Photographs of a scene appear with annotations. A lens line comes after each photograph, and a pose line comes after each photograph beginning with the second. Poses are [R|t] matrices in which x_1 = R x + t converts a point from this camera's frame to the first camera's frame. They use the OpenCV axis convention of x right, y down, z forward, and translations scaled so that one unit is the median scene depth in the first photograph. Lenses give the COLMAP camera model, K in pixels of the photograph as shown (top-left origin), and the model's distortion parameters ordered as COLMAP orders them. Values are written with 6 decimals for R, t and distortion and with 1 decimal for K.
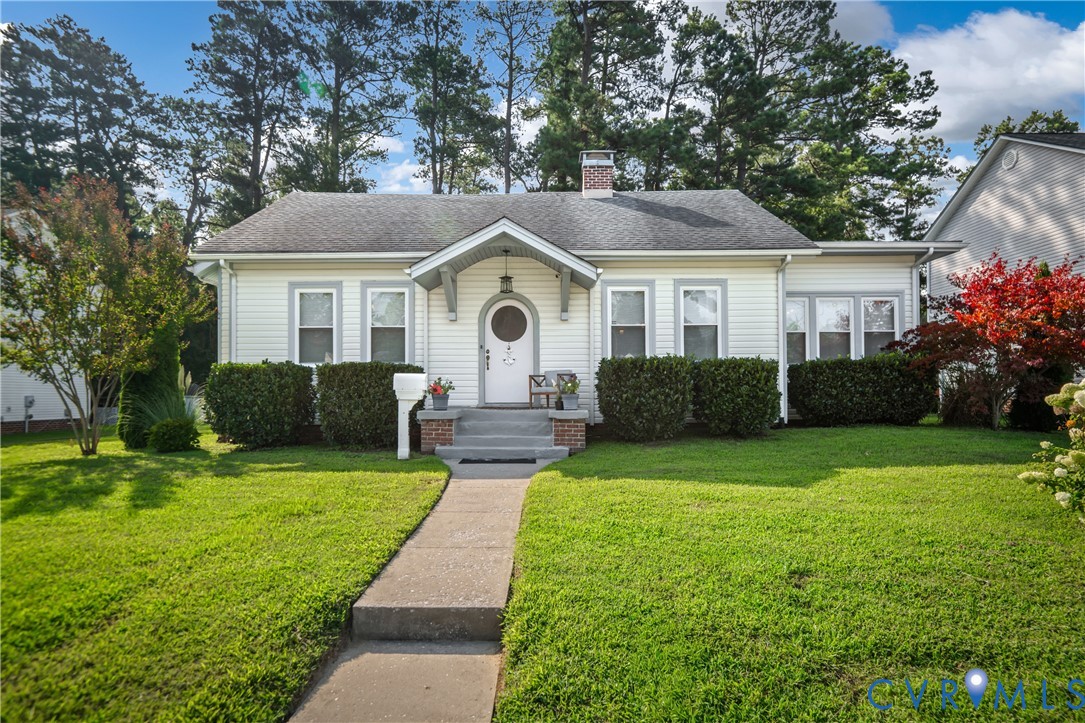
lens RADIAL K [[595.1, 0, 543.3], [0, 595.1, 378.3], [0, 0, 1]] dist [0.000187, -0.006512]
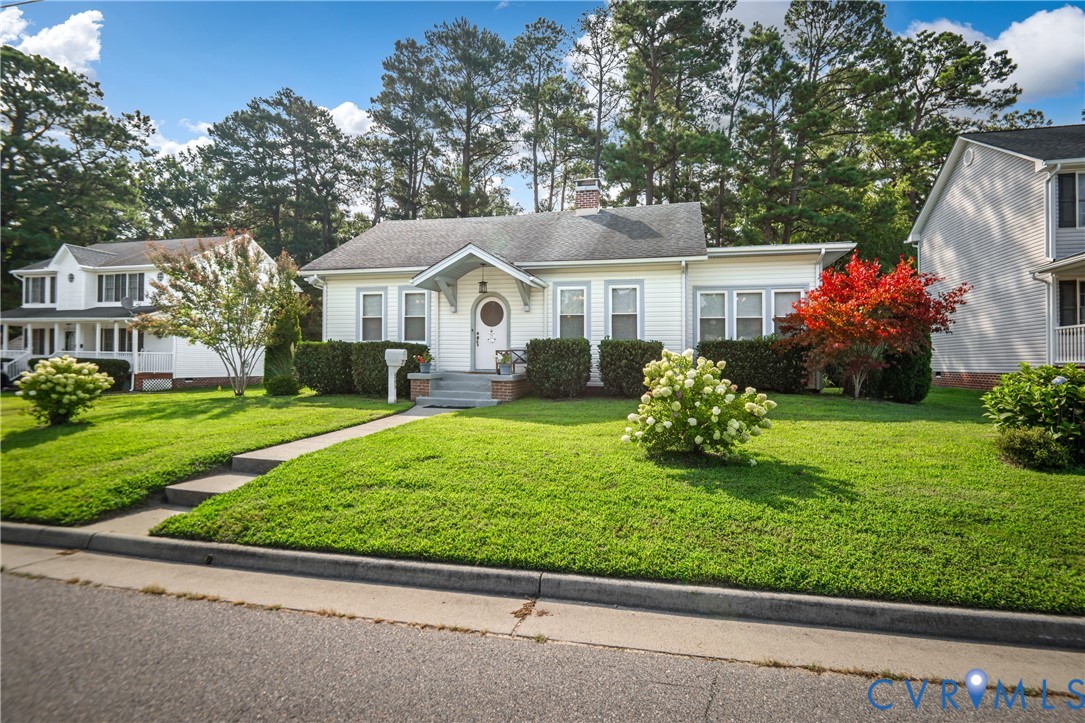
lens RADIAL K [[519.2, 0, 539.5], [0, 519.2, 349.7], [0, 0, 1]] dist [-0.000533, -0.001760]
pose [[0.967883, 0.009808, -0.251209, 0.105534], [-0.009610, 0.999952, 0.002015, -0.002789], [0.251216, 0.000464, 0.967931, -0.049811]]
